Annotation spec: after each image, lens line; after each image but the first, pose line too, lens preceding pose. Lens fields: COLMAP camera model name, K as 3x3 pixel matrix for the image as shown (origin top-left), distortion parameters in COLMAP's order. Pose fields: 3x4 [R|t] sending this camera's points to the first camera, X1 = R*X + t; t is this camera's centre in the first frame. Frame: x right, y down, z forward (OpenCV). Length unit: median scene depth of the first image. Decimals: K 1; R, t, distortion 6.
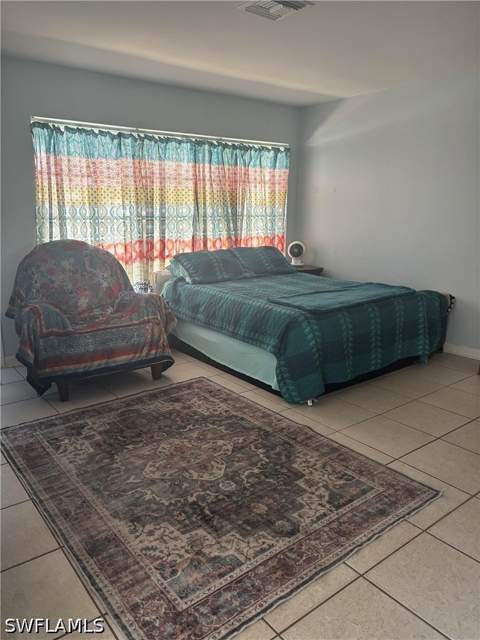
lens RADIAL K [[482.7, 0, 236.7], [0, 482.7, 322.2], [0, 0, 1]] dist [0.041497, -0.025266]
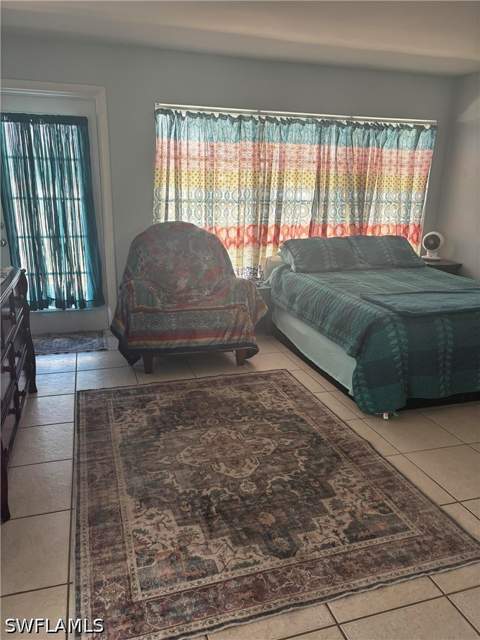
lens RADIAL K [[482.7, 0, 237.2], [0, 482.7, 320.2], [0, 0, 1]] dist [0.041497, -0.025266]
pose [[0.935598, 0.108032, -0.336133, 0.186736], [-0.097785, 0.994082, 0.047319, -0.024951], [0.339256, -0.011403, 0.940625, 0.073882]]
